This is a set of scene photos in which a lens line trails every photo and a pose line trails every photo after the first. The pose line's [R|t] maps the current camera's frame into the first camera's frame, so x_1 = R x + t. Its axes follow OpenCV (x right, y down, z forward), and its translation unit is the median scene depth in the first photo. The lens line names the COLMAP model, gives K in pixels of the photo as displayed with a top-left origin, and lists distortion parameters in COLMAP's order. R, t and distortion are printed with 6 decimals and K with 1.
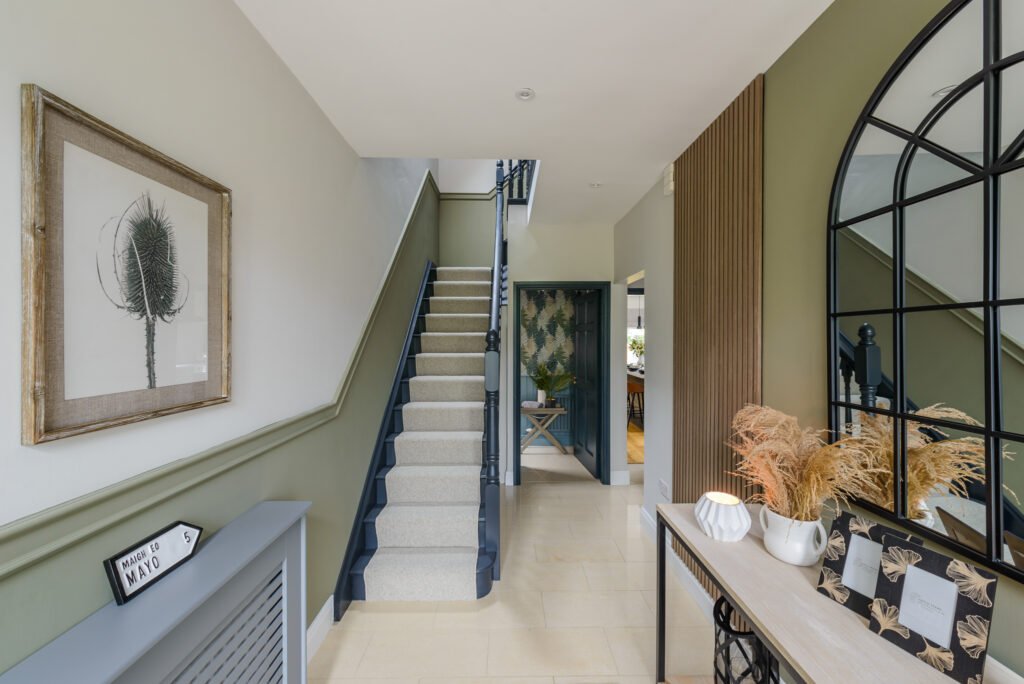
lens RADIAL K [[403.5, 0, 510.5], [0, 403.5, 346.9], [0, 0, 1]] dist [0.002136, -0.000408]
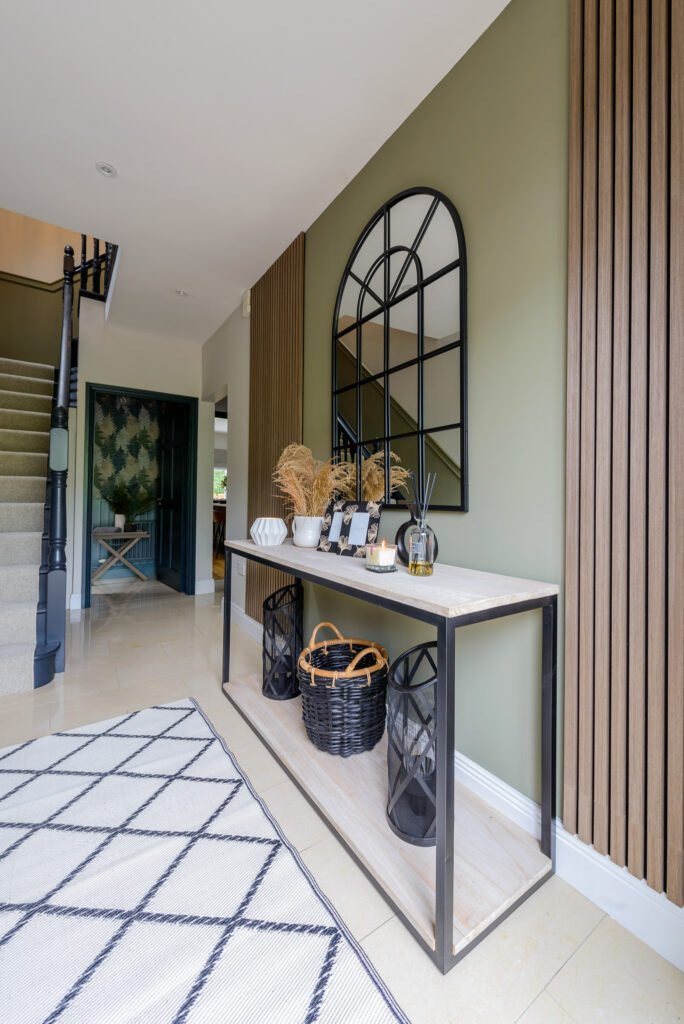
lens RADIAL K [[403.5, 0, 361.9], [0, 403.5, 495.6], [0, 0, 1]] dist [0.002136, -0.000408]
pose [[0.816521, 0.015536, 0.577106, -0.005891], [-0.010308, 0.999871, -0.012332, 0.095381], [-0.577223, 0.004121, 0.816576, -0.098527]]
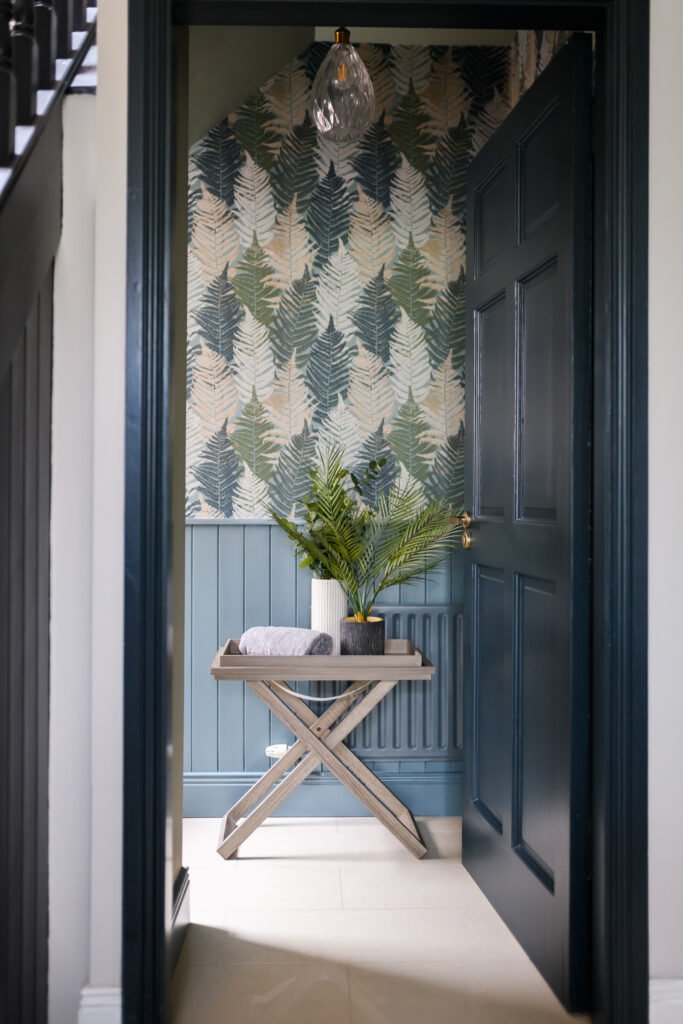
lens RADIAL K [[1066.3, 0, 345.6], [0, 1066.3, 501.4], [0, 0, 1]] dist [-0.004027, 0.000000]
pose [[0.999515, 0.004105, 0.030879, 0.093108], [-0.003564, 0.999840, -0.017548, 0.099090], [-0.030946, 0.017430, 0.999369, 0.518960]]
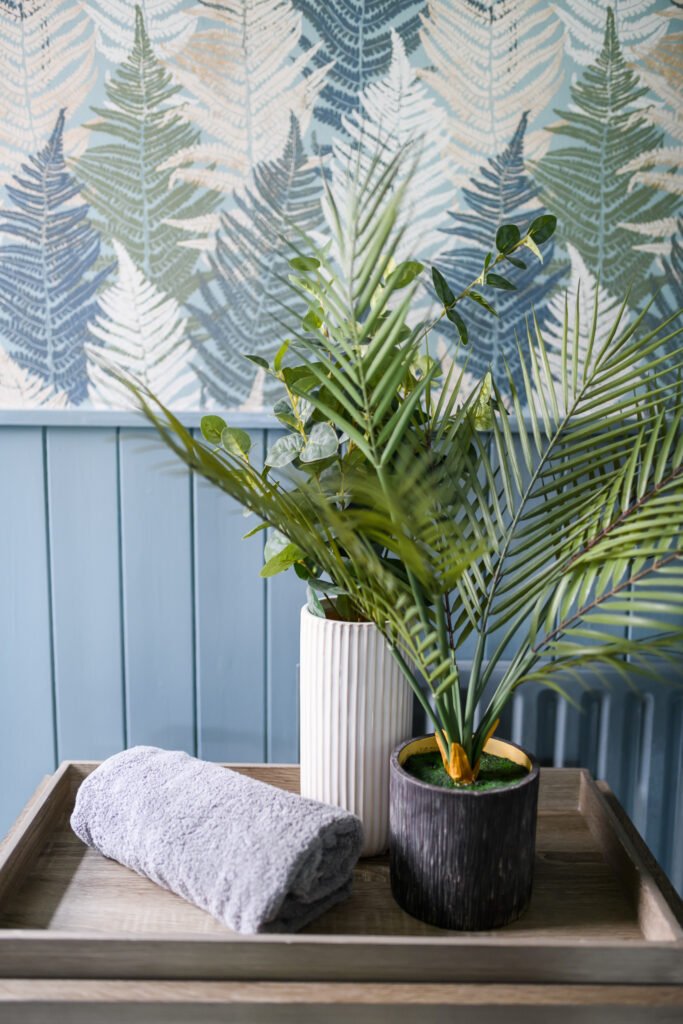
lens RADIAL K [[961.2, 0, 340.6], [0, 961.2, 513.8], [0, 0, 1]] dist [0.003413, 0.000000]
pose [[0.999820, 0.015833, -0.010409, 0.104797], [-0.014140, 0.989125, 0.146393, 0.086413], [0.012613, -0.146220, 0.989172, 1.131753]]
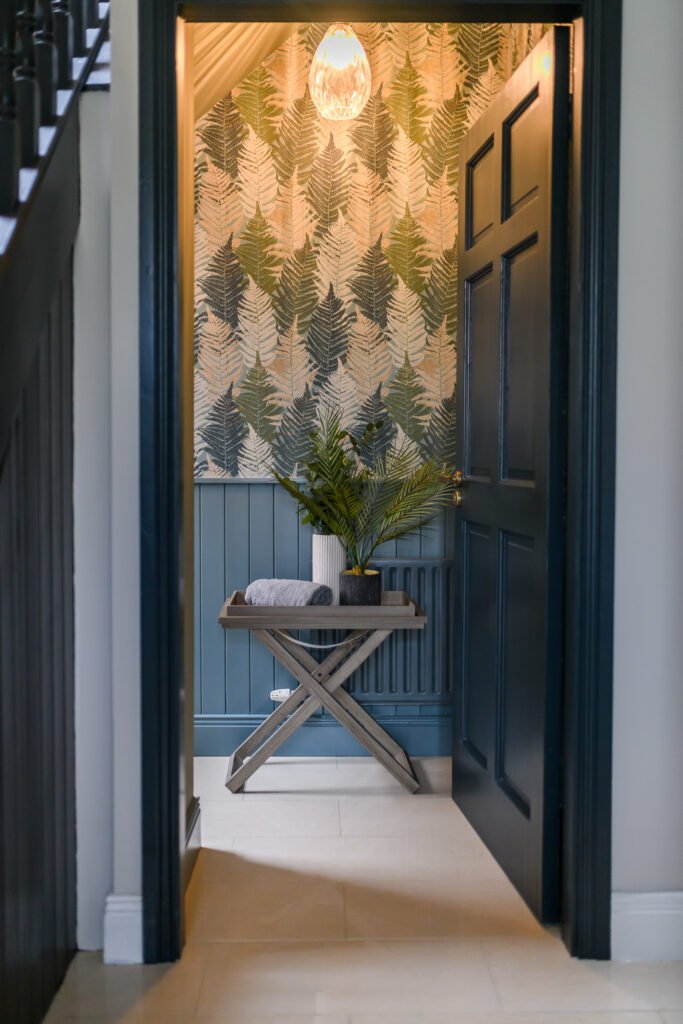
lens RADIAL K [[1066.3, 0, 336.6], [0, 1066.3, 507.4], [0, 0, 1]] dist [-0.004027, 0.000000]
pose [[0.999864, 0.002096, 0.016333, 0.098030], [-0.002606, 0.999507, 0.031293, 0.094820], [-0.016259, -0.031332, 0.999377, 0.468017]]
